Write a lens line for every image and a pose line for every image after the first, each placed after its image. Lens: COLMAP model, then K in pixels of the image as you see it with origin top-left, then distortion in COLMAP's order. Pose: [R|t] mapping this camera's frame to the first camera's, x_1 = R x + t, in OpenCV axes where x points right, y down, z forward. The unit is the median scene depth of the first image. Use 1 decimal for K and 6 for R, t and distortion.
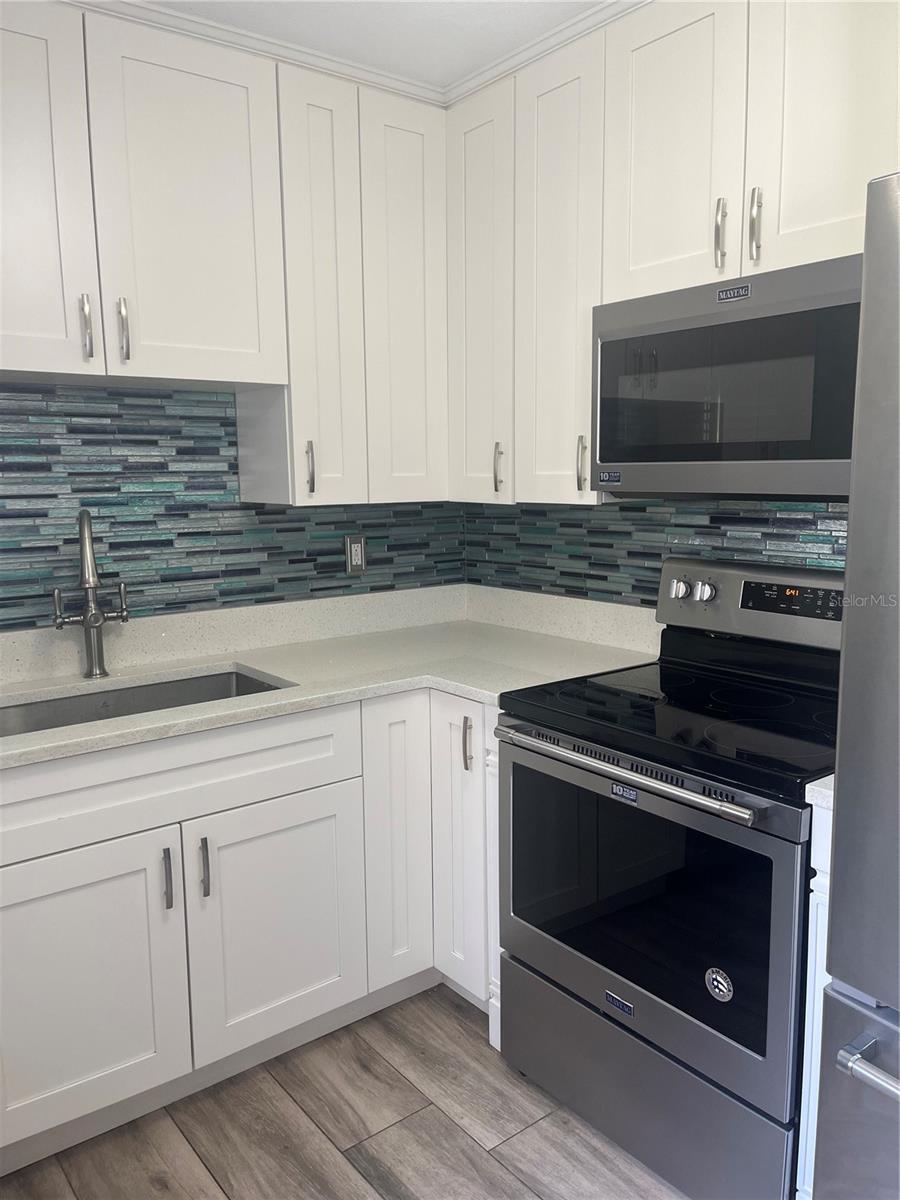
lens RADIAL K [[914.7, 0, 450.0], [0, 914.7, 600.0], [0, 0, 1]] dist [0.071106, -0.098073]
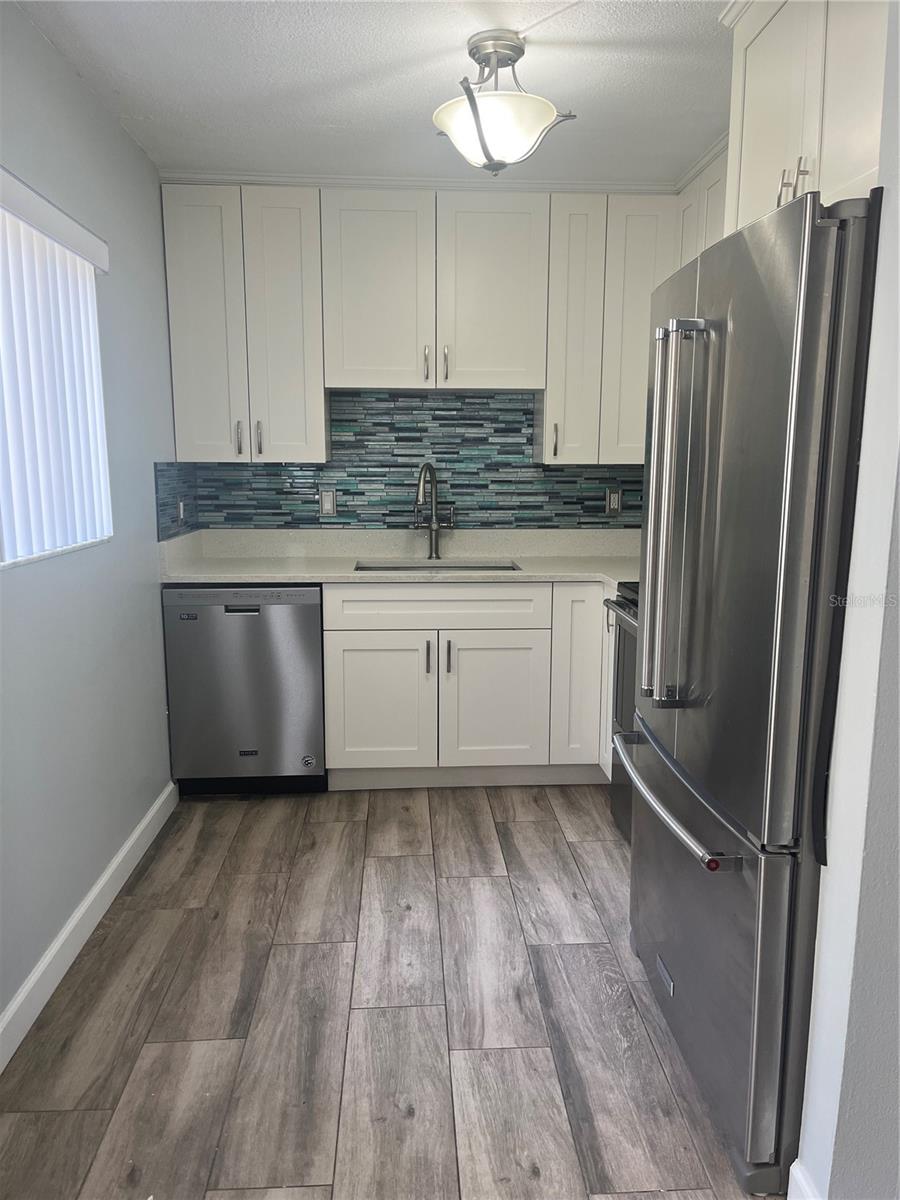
lens RADIAL K [[908.8, 0, 449.7], [0, 908.8, 610.2], [0, 0, 1]] dist [0.084952, -0.109108]
pose [[0.826561, 0.111800, -0.551632, 0.599478], [-0.094157, 0.993729, 0.060316, 0.071051], [0.554916, 0.002085, 0.831904, -0.423475]]
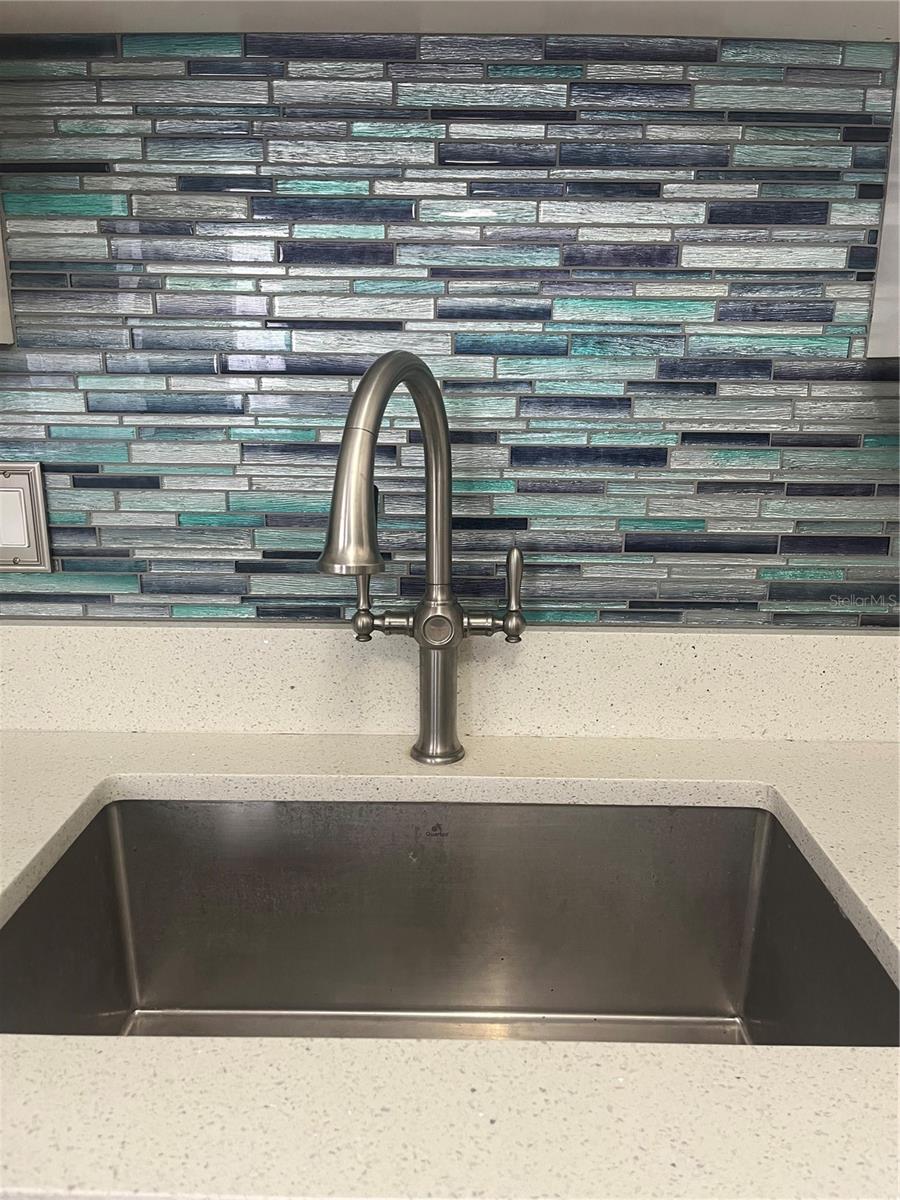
lens RADIAL K [[914.7, 0, 450.0], [0, 914.7, 600.0], [0, 0, 1]] dist [0.071106, -0.098073]
pose [[0.785733, 0.170238, -0.594678, -0.131934], [-0.107261, 0.984316, 0.140058, -0.048730], [0.609195, -0.046262, 0.791670, 0.650344]]
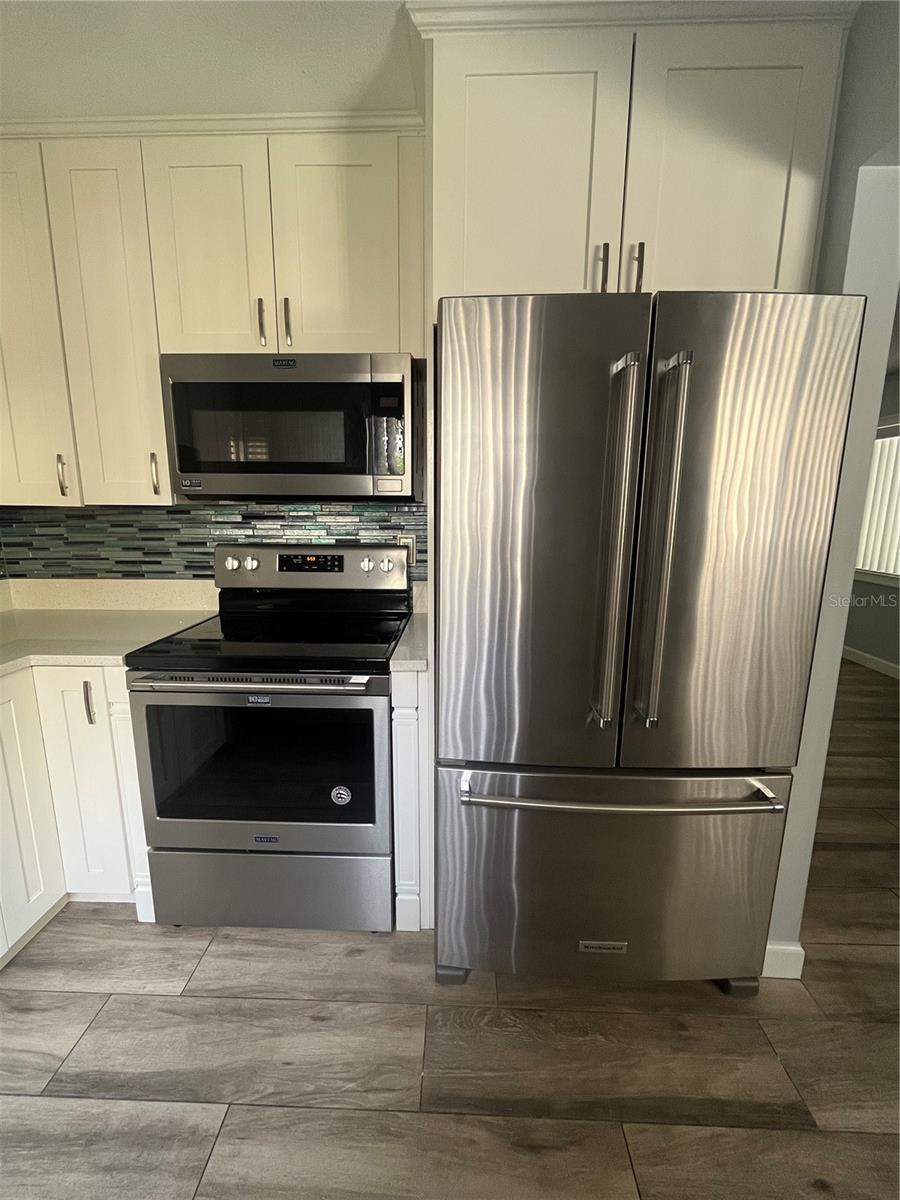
lens RADIAL K [[489.0, 0, 446.9], [0, 489.0, 599.6], [0, 0, 1]] dist [-0.001745, -0.000599]
pose [[0.630681, -0.127549, 0.765489, -0.144108], [0.096003, 0.991647, 0.086136, 0.010997], [-0.770081, 0.019165, 0.637658, 0.204904]]
